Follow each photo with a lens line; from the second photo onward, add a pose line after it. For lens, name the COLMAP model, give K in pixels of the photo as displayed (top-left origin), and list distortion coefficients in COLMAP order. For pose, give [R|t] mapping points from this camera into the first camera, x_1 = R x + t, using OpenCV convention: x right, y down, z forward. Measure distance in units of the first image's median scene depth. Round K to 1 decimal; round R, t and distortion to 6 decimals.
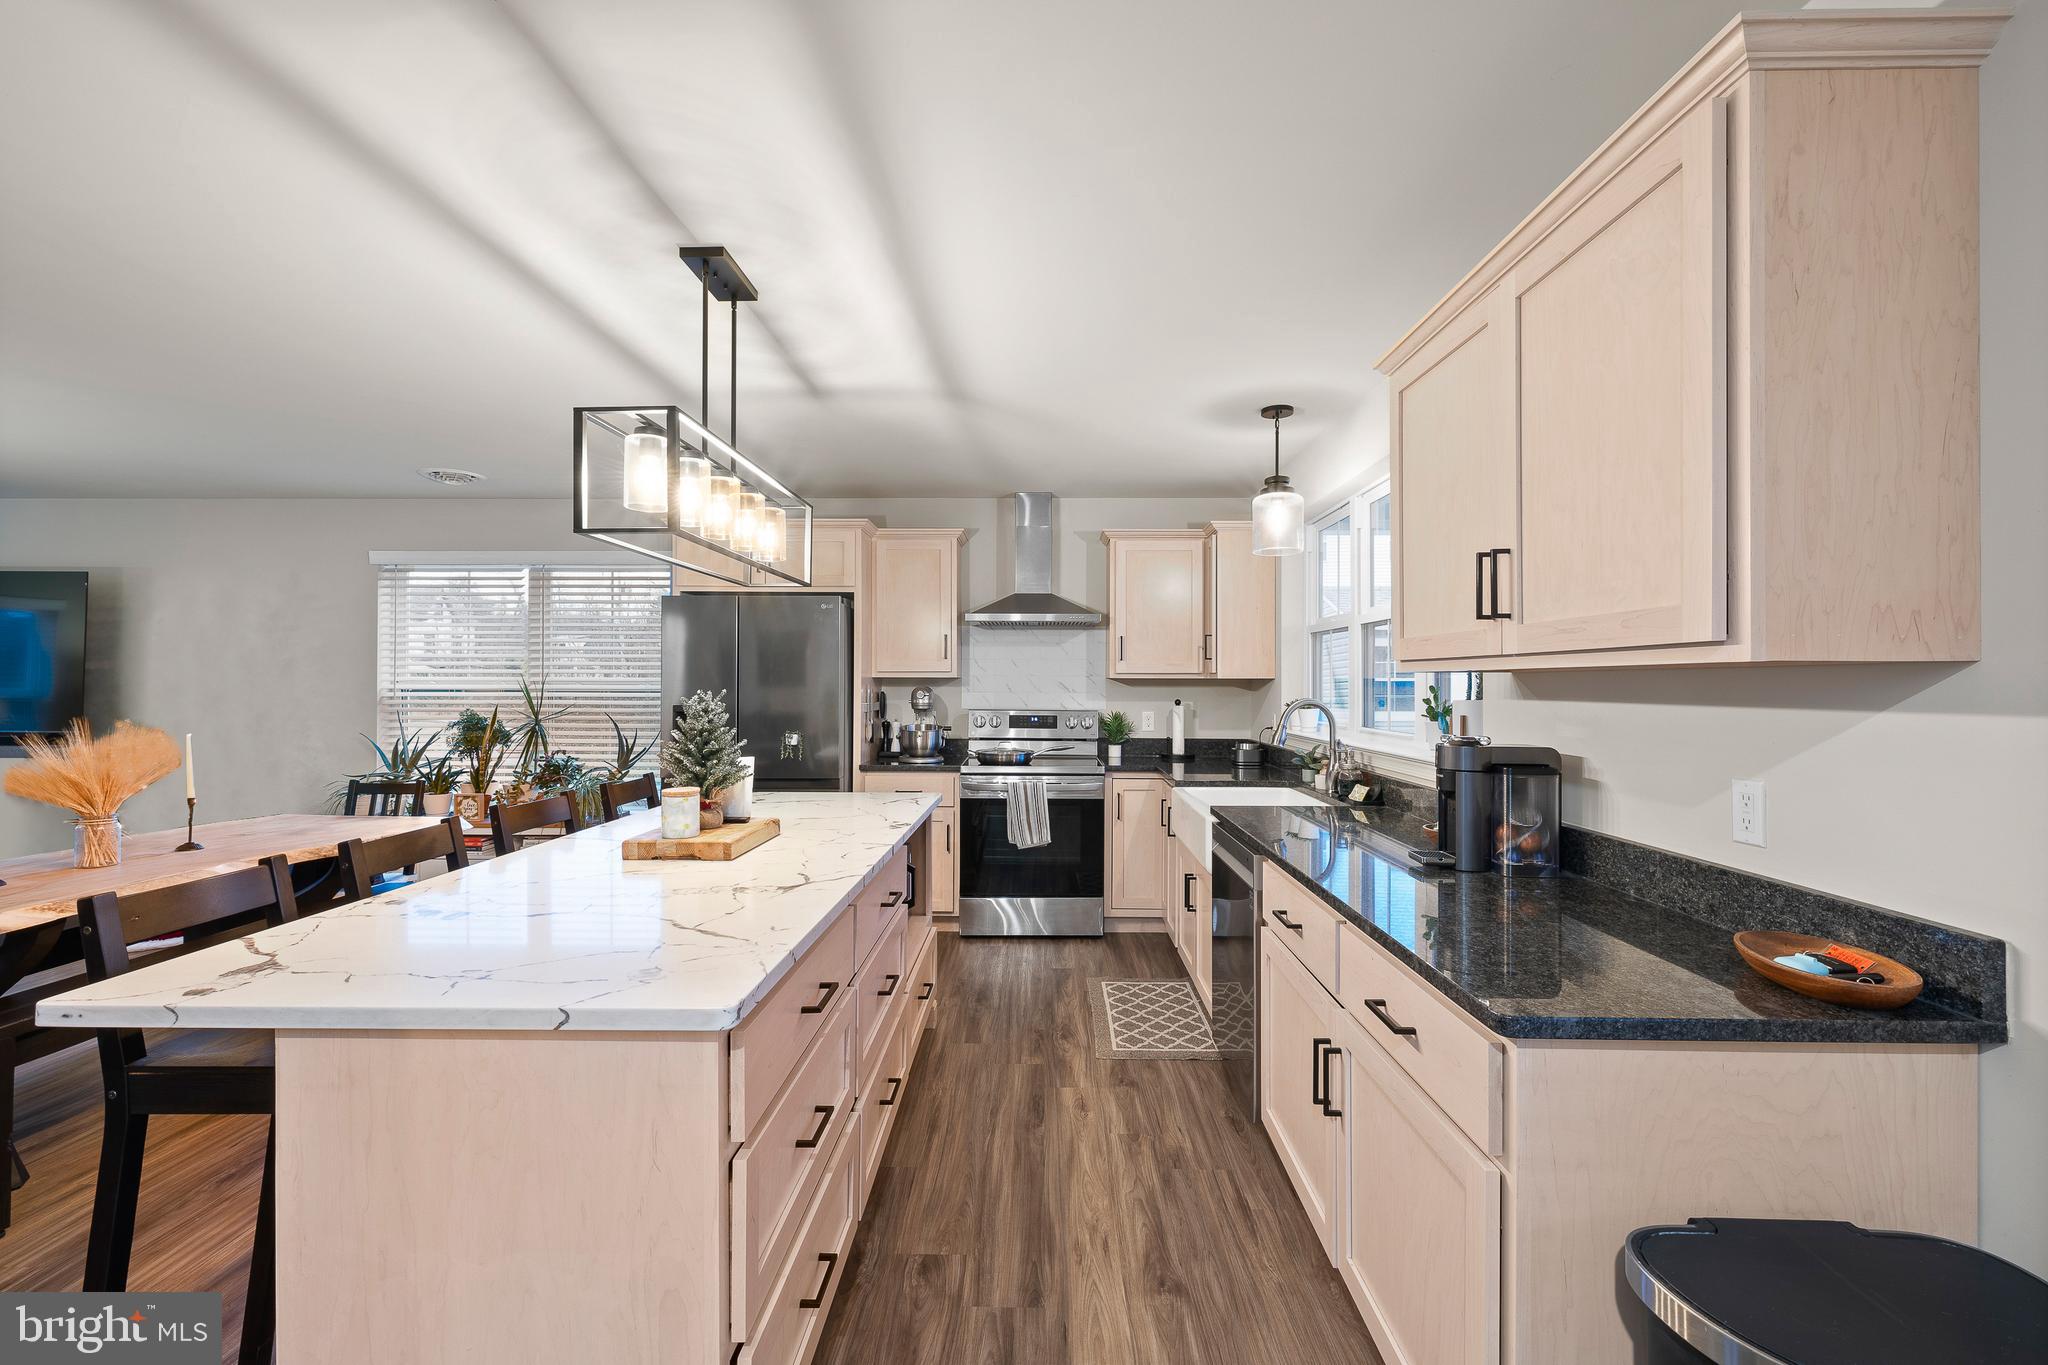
lens RADIAL K [[889.8, 0, 1024.0], [0, 889.8, 682.5], [0, 0, 1]] dist [0.001403, -0.000029]
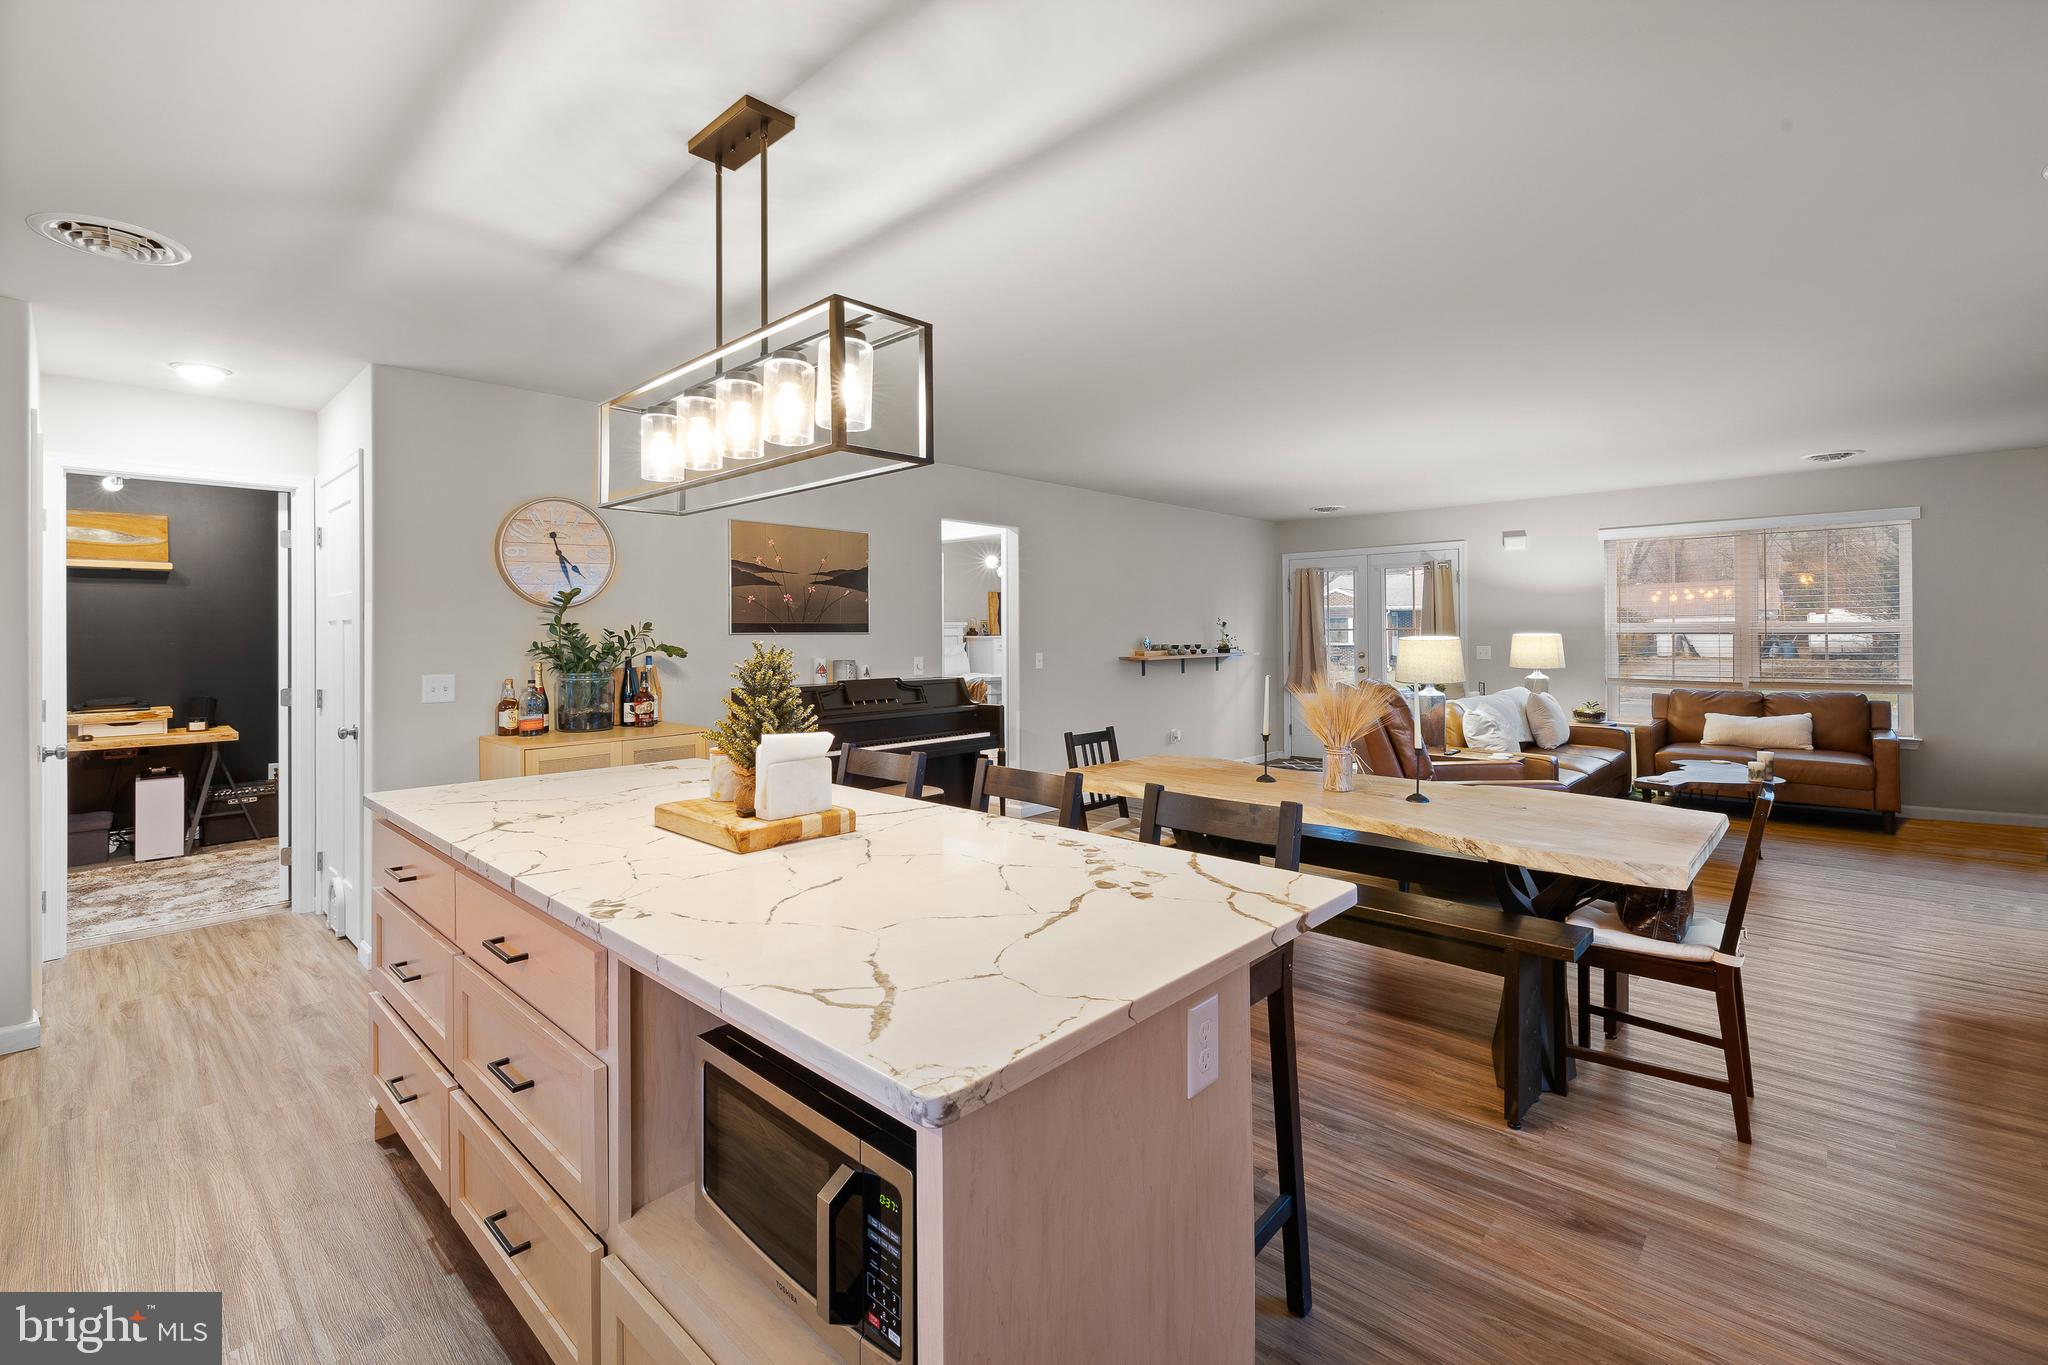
lens RADIAL K [[894.2, 0, 1026.8], [0, 894.2, 628.2], [0, 0, 1]] dist [0.001126, 0.000663]
pose [[-0.662581, -0.001726, -0.748989, 0.056793], [0.005545, 0.999959, -0.007209, 0.004647], [0.748970, -0.008929, -0.662544, 0.926571]]
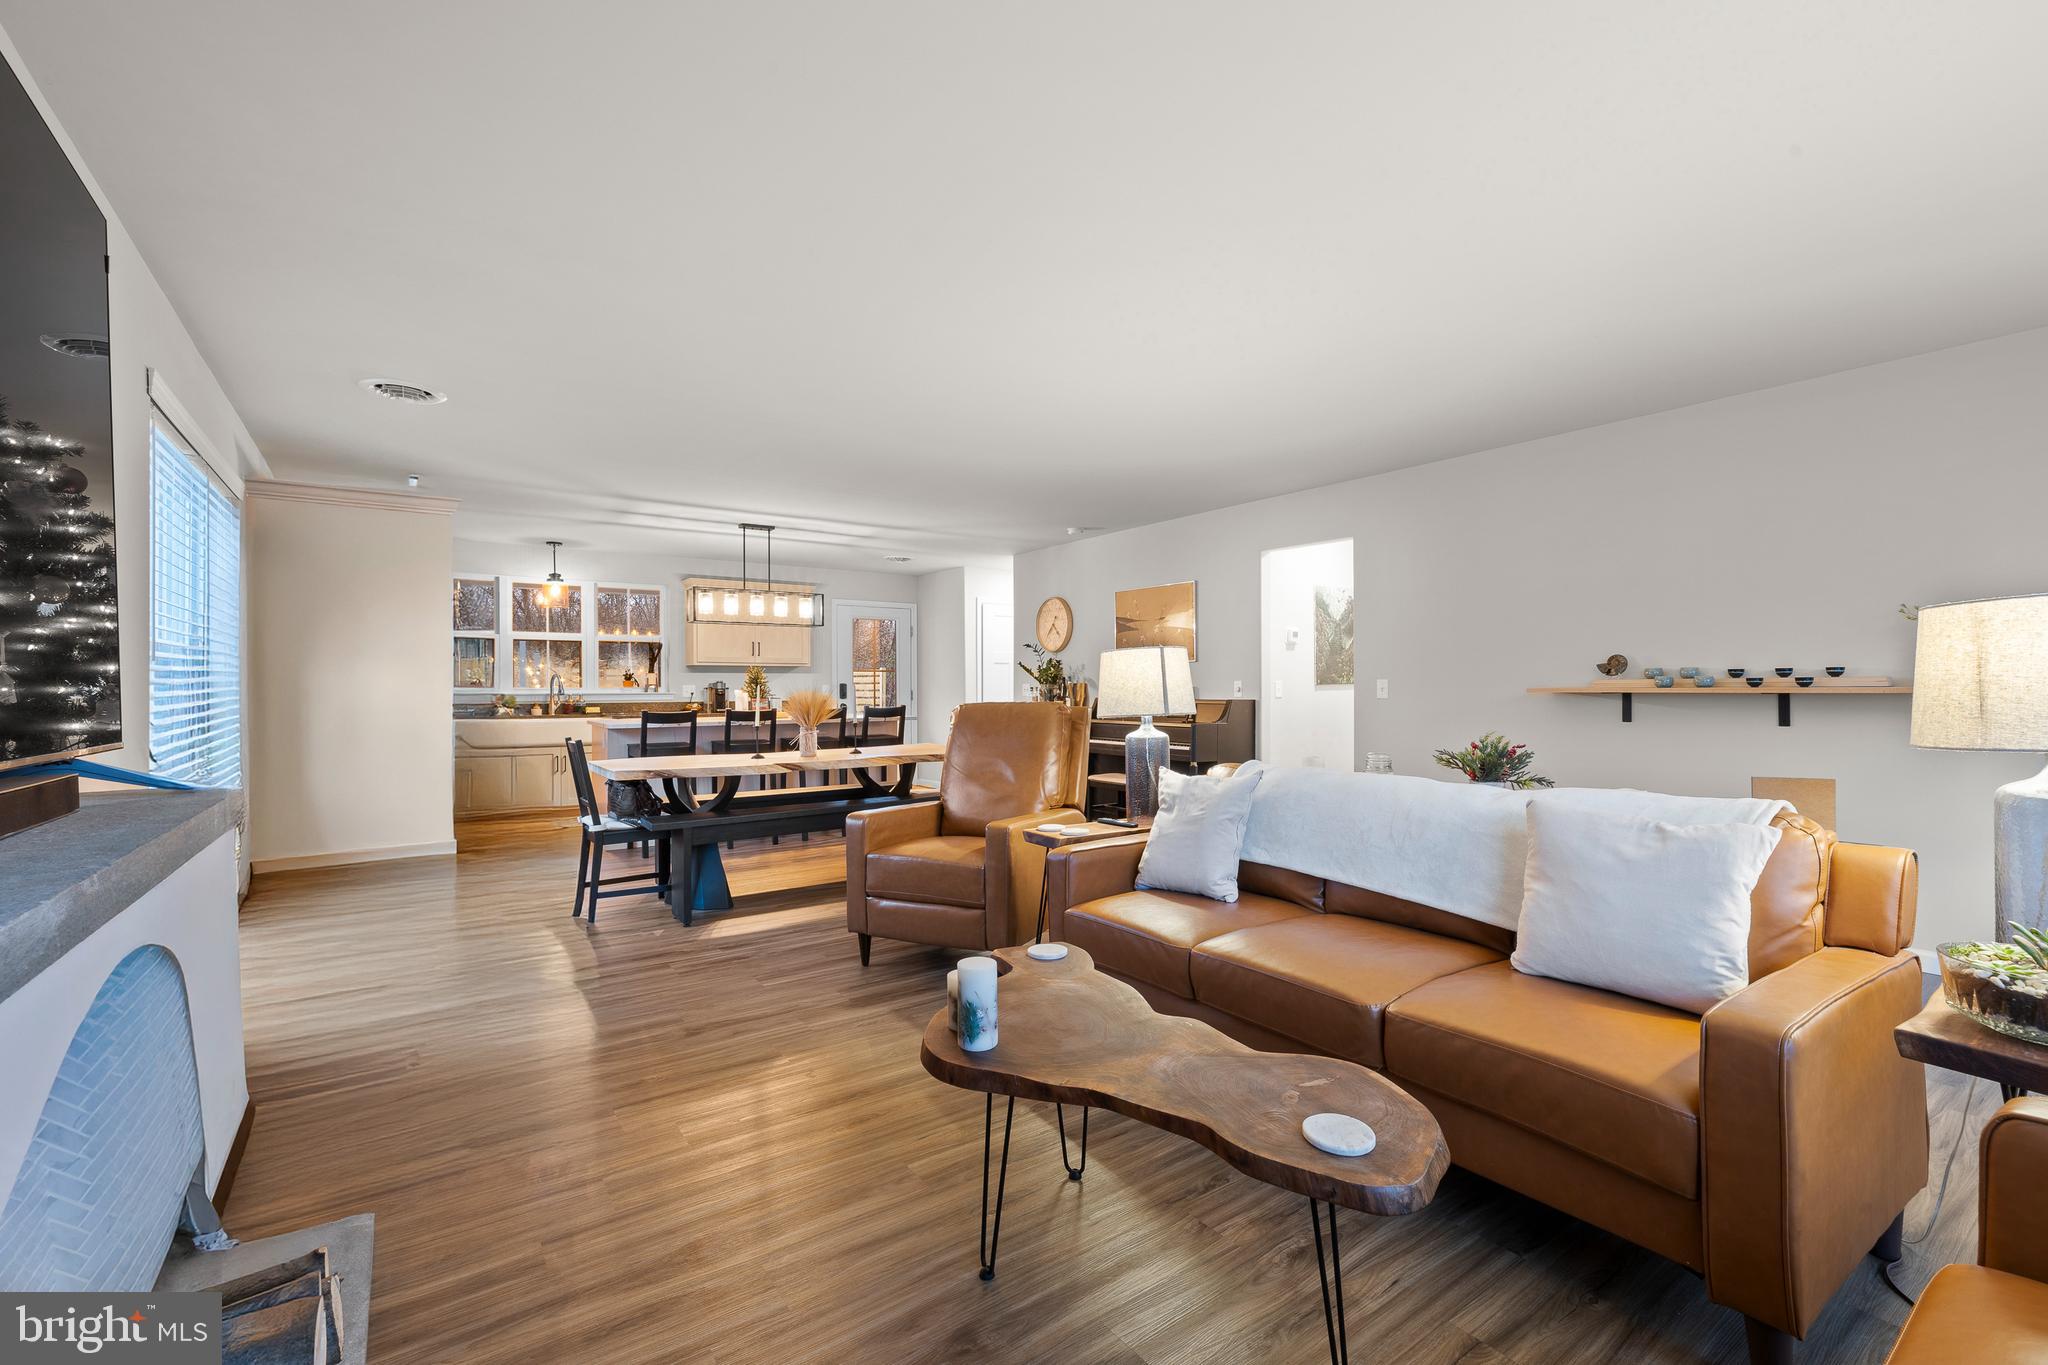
lens RADIAL K [[880.6, 0, 1024.0], [0, 880.6, 682.5], [0, 0, 1]] dist [0.000620, 0.000159]
pose [[-0.582676, 0.003121, 0.812698, -1.721172], [0.002890, 0.999994, -0.001768, 0.040031], [-0.812699, 0.001319, -0.582682, 1.074922]]
